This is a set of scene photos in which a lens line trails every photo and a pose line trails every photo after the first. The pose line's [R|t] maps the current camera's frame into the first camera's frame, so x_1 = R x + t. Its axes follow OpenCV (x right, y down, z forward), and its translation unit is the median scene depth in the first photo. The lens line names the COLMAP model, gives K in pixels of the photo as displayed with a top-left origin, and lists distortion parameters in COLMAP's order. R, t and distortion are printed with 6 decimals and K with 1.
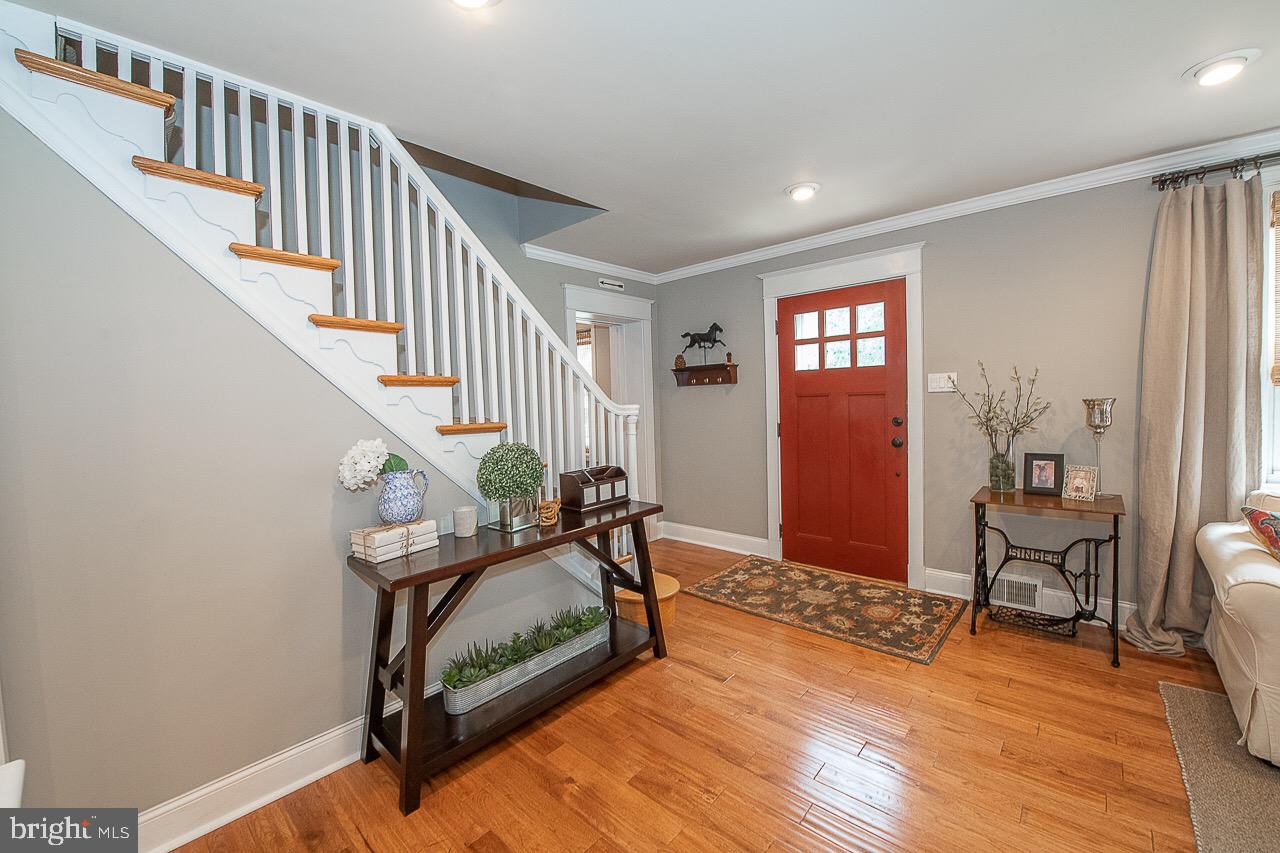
lens RADIAL K [[509.3, 0, 642.7], [0, 509.3, 419.7], [0, 0, 1]] dist [-0.021969, -0.000316]
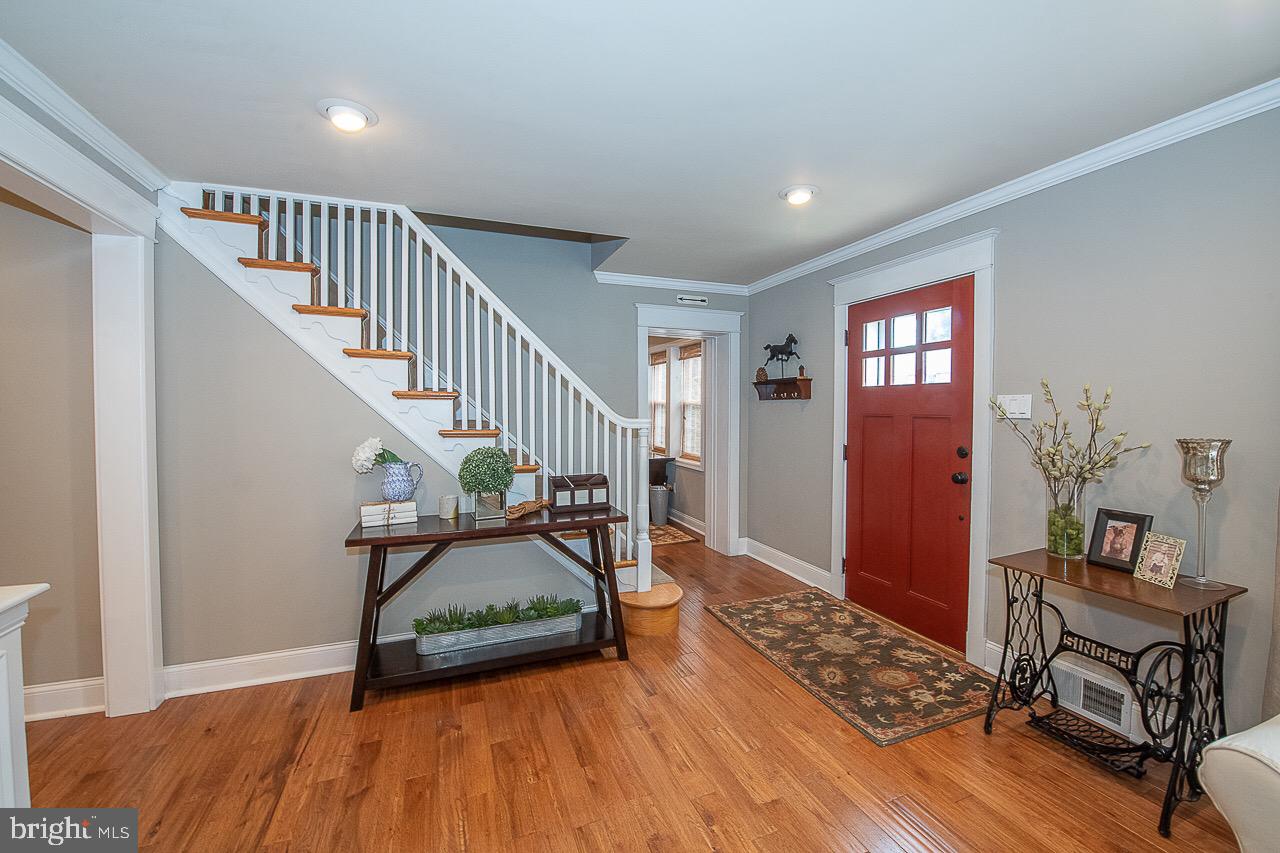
lens RADIAL K [[509.3, 0, 642.7], [0, 509.3, 419.7], [0, 0, 1]] dist [-0.021969, -0.000316]
pose [[0.894163, 0.042488, -0.445721, 0.442779], [-0.046800, 0.998903, 0.001332, -0.028499], [0.445289, 0.019669, 0.895171, 0.054875]]
